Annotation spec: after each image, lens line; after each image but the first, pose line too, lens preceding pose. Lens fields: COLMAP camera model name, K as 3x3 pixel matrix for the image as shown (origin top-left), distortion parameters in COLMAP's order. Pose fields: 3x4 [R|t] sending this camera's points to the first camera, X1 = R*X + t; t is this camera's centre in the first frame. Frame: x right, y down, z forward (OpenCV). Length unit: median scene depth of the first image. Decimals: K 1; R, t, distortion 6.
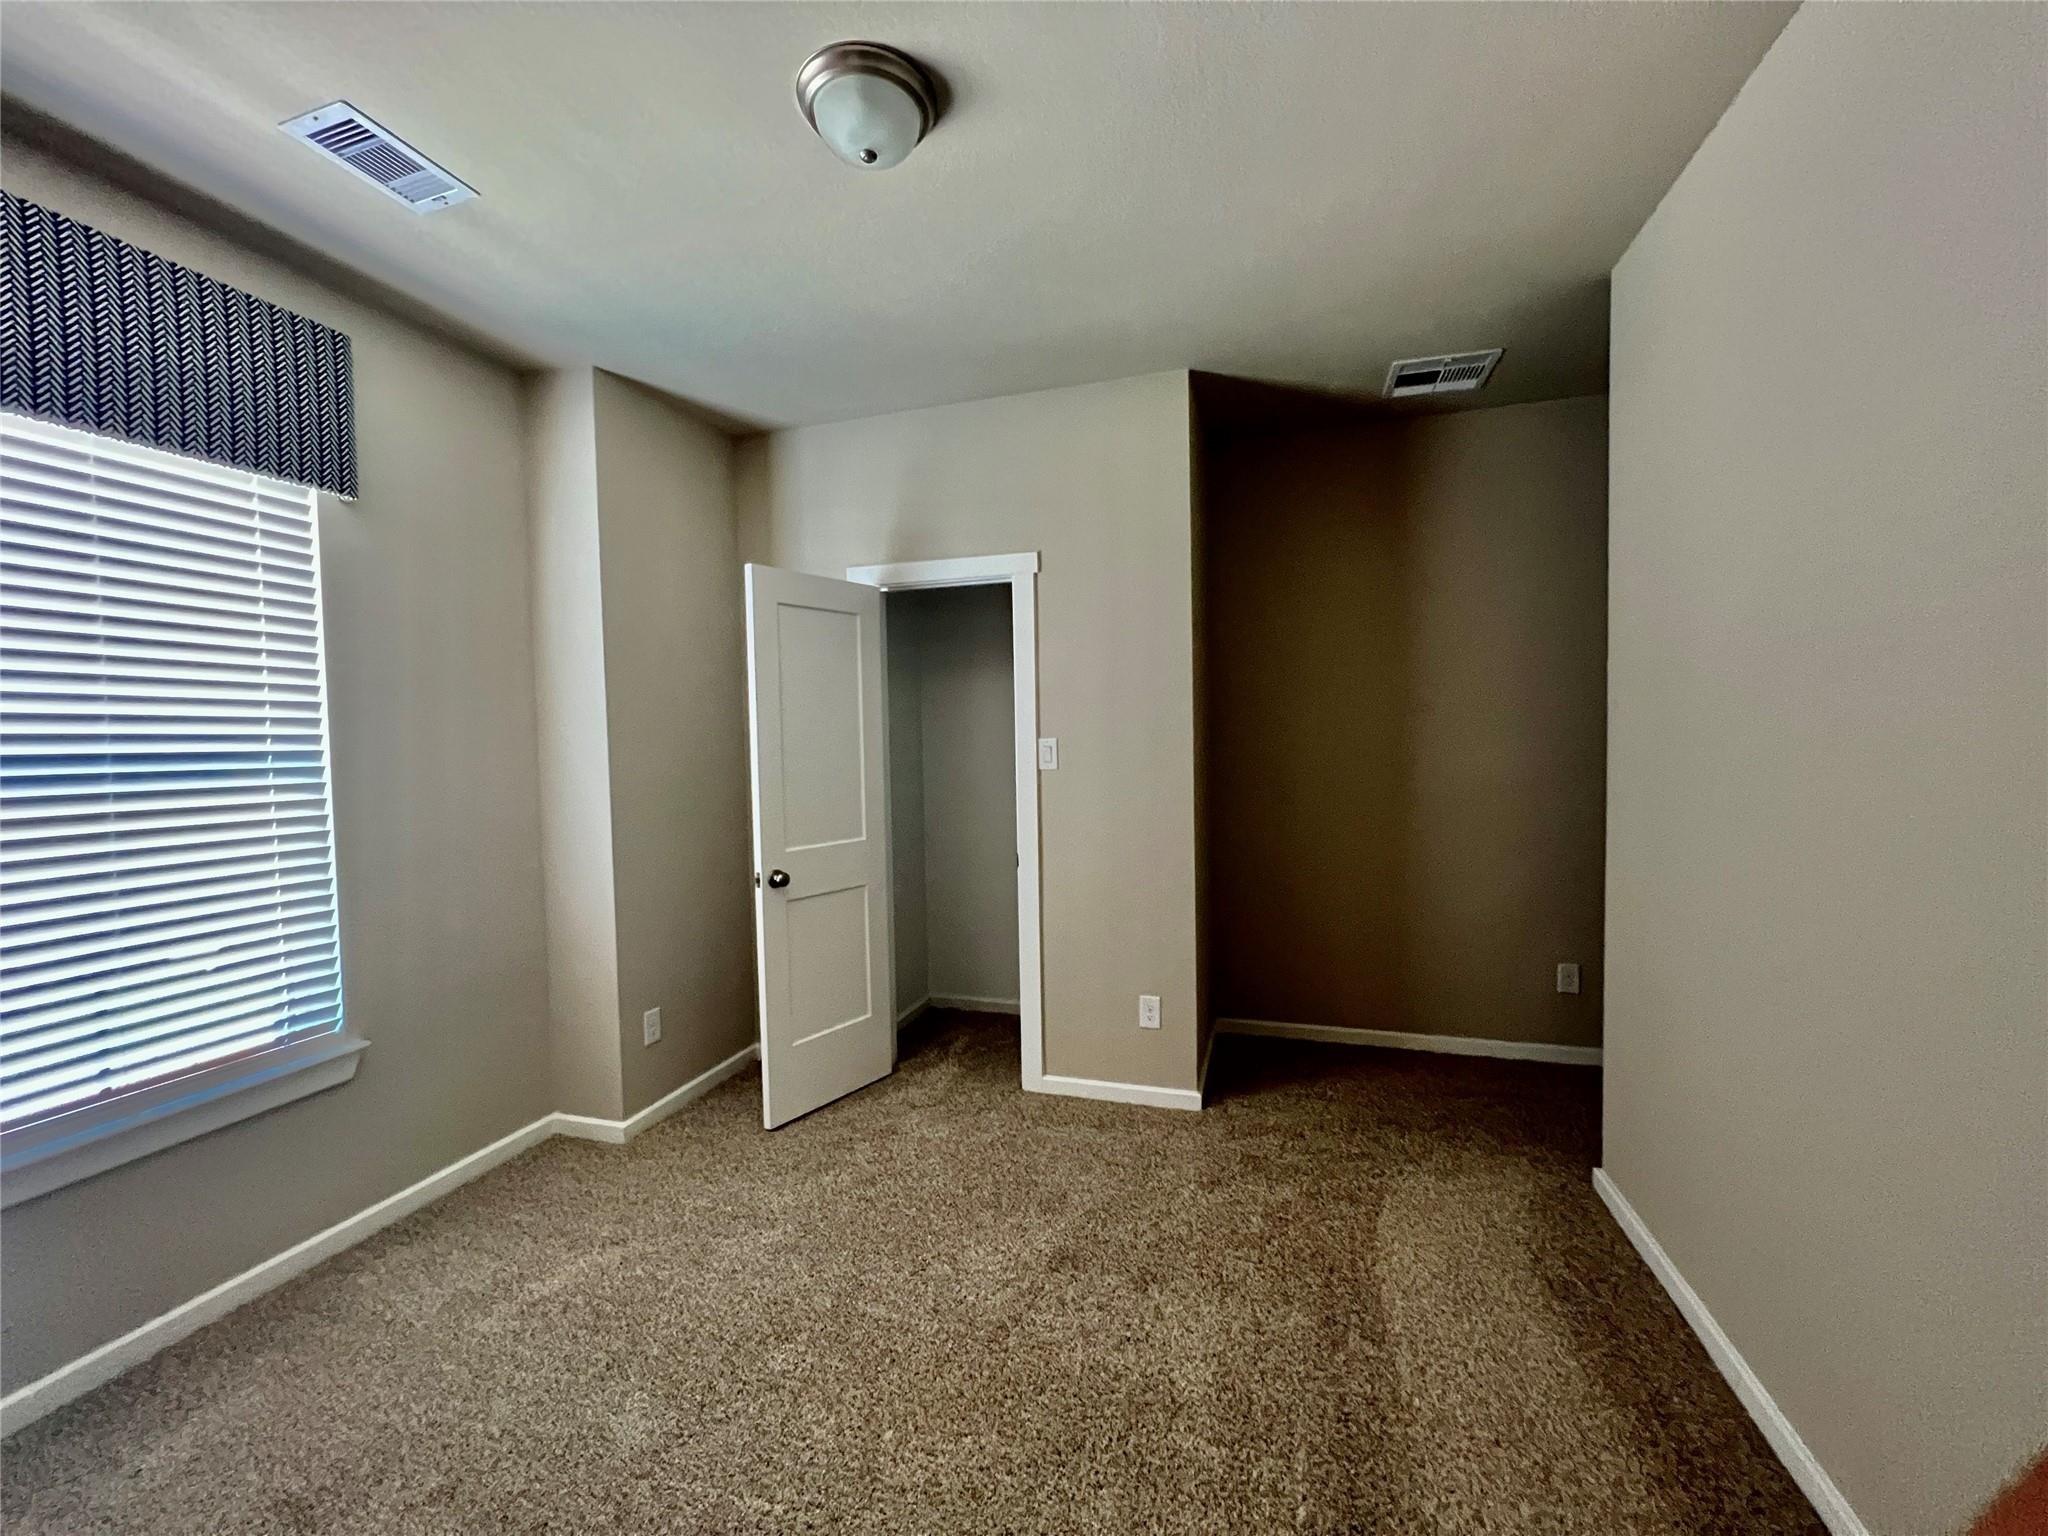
lens RADIAL K [[821.7, 0, 1024.0], [0, 821.7, 768.0], [0, 0, 1]] dist [0.000409, 0.000123]
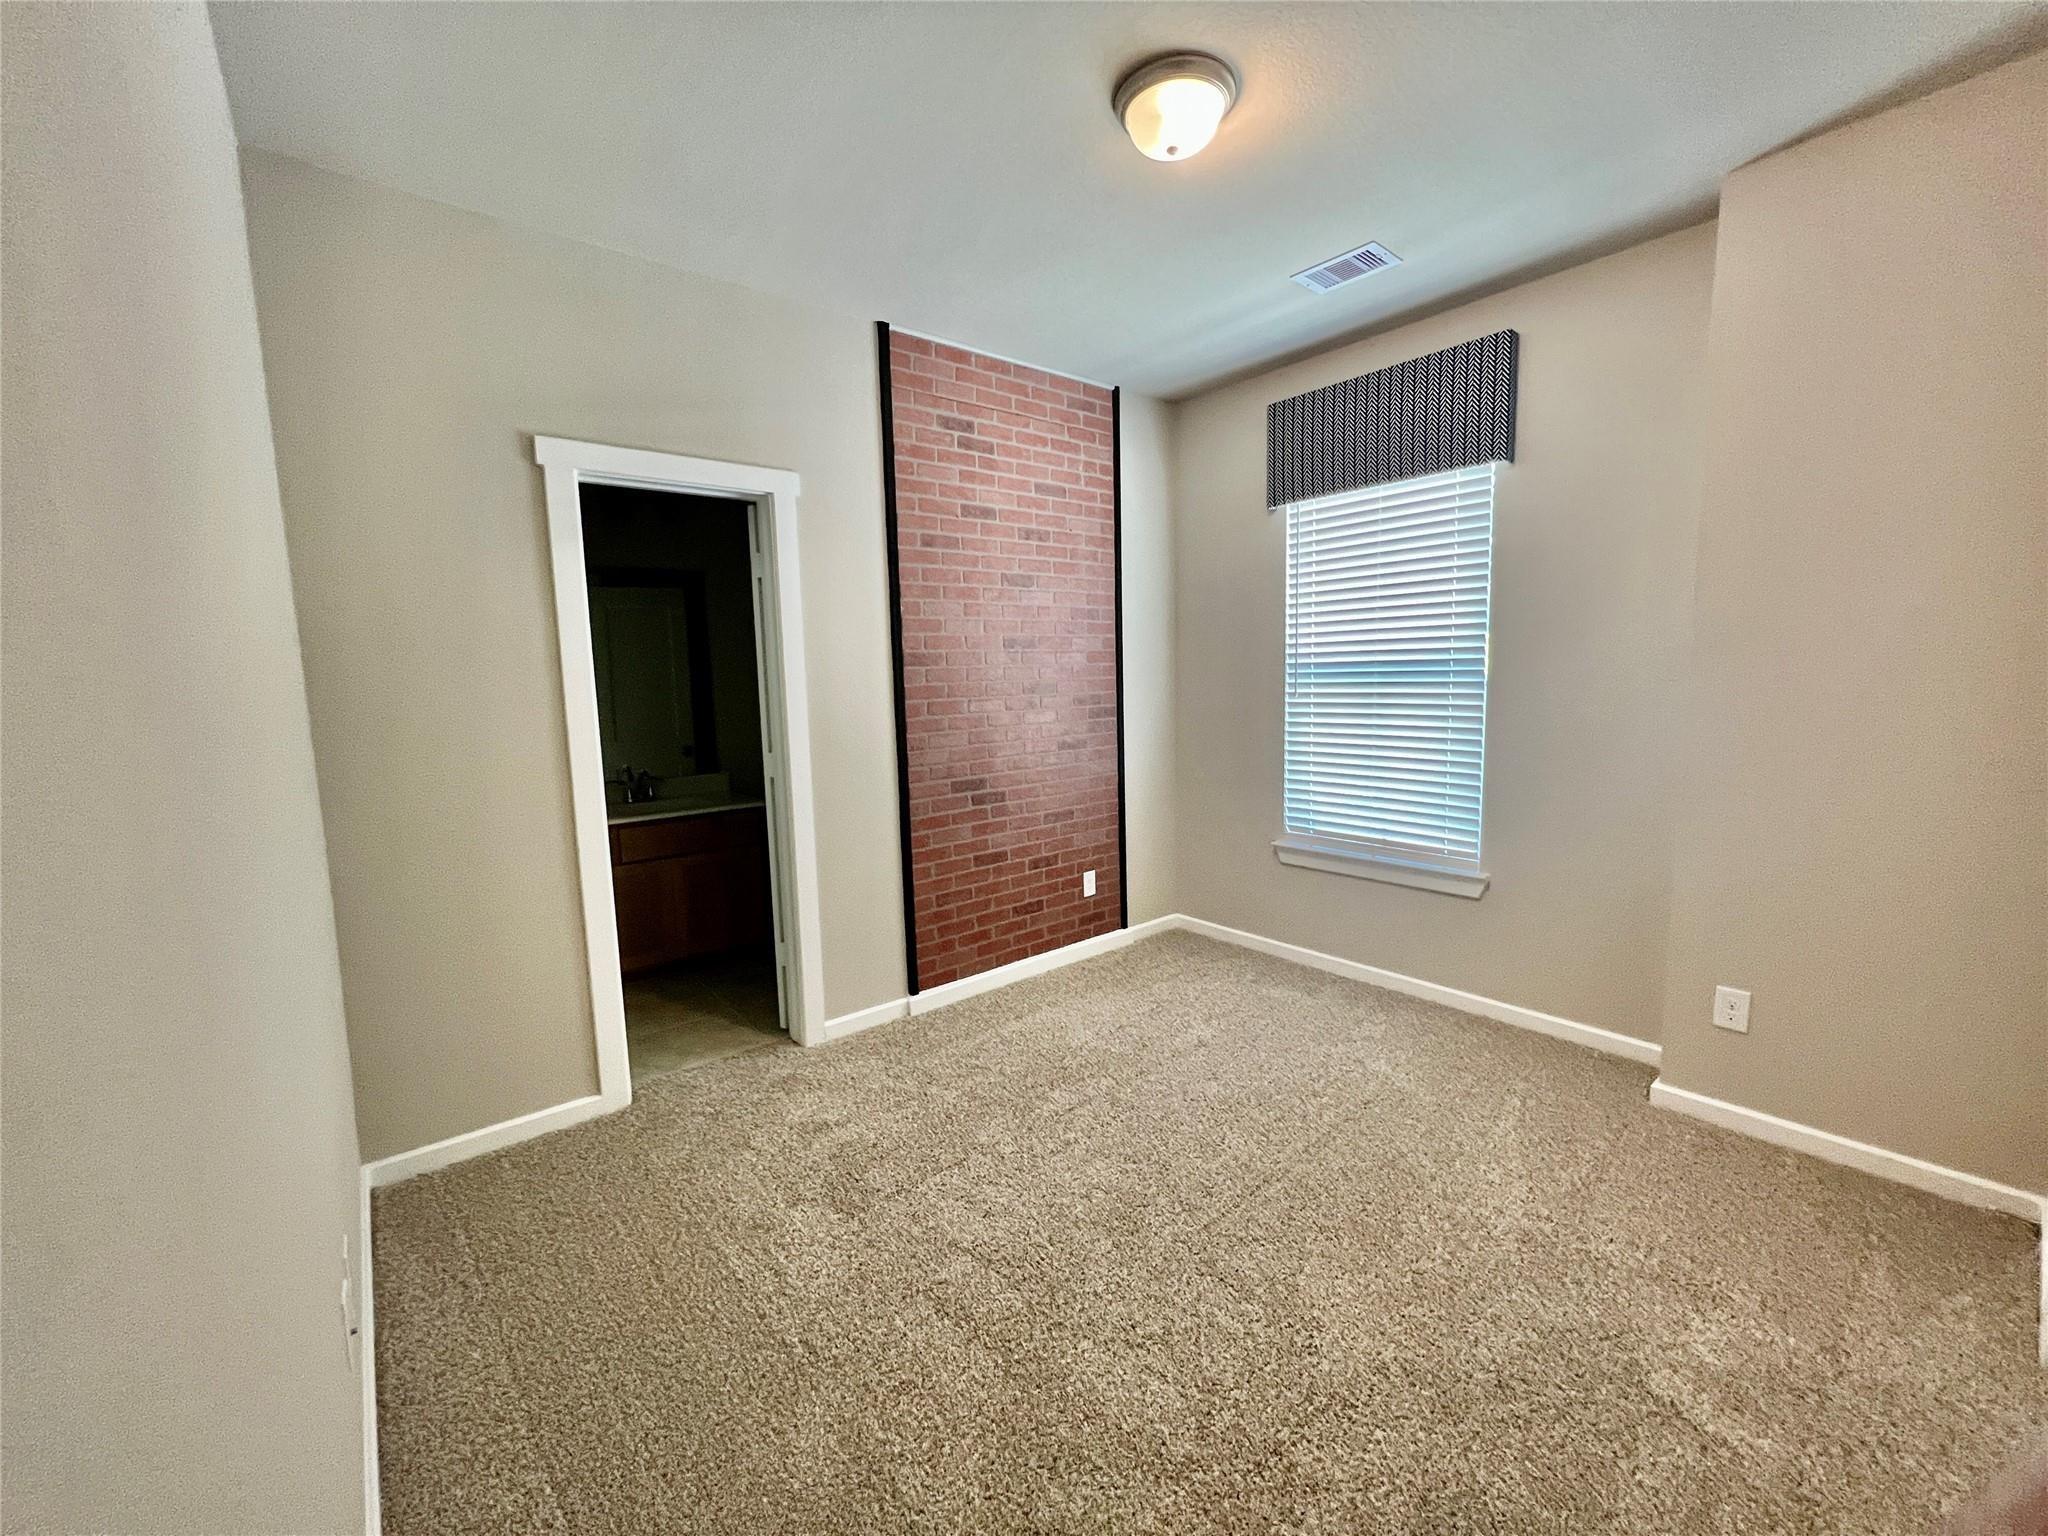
lens RADIAL K [[821.7, 0, 1024.0], [0, 821.7, 768.0], [0, 0, 1]] dist [0.000409, 0.000123]
pose [[-0.554016, 0.126721, -0.822805, 0.747938], [-0.000476, 0.988299, 0.152529, -0.049897], [0.832506, 0.084895, -0.547473, 1.151393]]
